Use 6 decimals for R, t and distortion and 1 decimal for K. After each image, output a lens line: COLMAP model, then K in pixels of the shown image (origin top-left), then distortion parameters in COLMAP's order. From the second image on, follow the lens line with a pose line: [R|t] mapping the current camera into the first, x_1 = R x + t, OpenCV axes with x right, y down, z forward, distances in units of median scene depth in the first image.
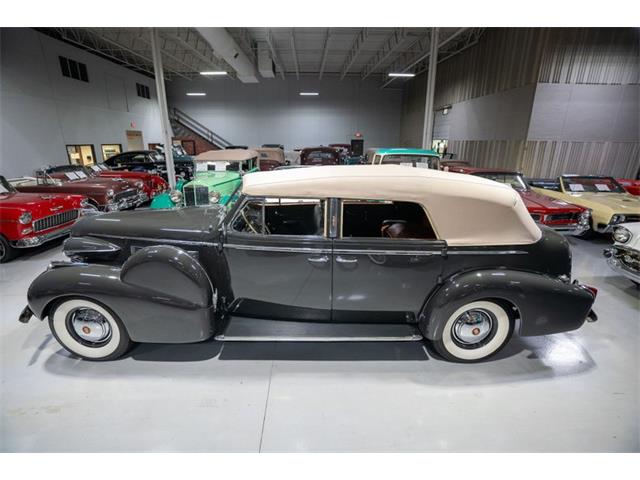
lens RADIAL K [[310.8, 0, 316.0], [0, 310.8, 236.1], [0, 0, 1]] dist [-0.031126, -0.000287]
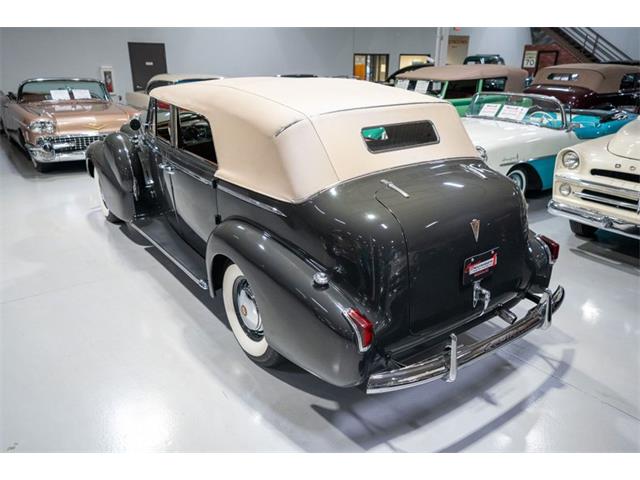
lens RADIAL K [[489.2, 0, 316.8], [0, 489.2, 239.7], [0, 0, 1]] dist [0.012053, 0.047713]
pose [[0.582437, 0.294313, -0.757725, 0.315443], [-0.248297, 0.952017, 0.178921, -0.020358], [0.774026, 0.083931, 0.627567, 0.088818]]
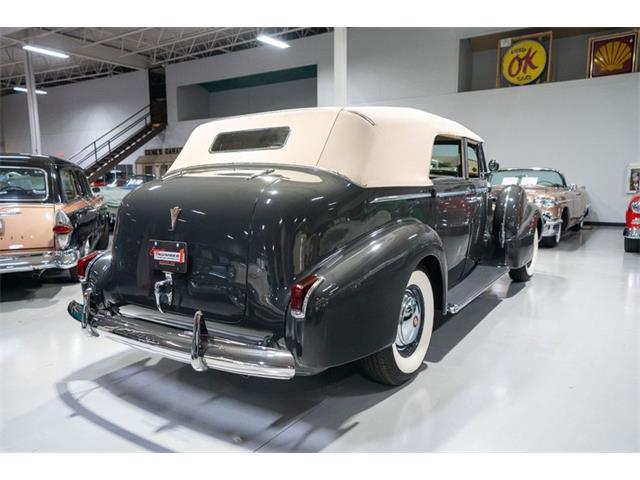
lens RADIAL K [[489.2, 0, 314.1], [0, 489.2, 241.4], [0, 0, 1]] dist [0.012053, 0.047713]
pose [[-0.586389, 0.105578, -0.803119, 0.323447], [-0.229817, 0.929045, 0.289931, -0.066207], [0.776744, 0.354583, -0.520518, 0.426858]]
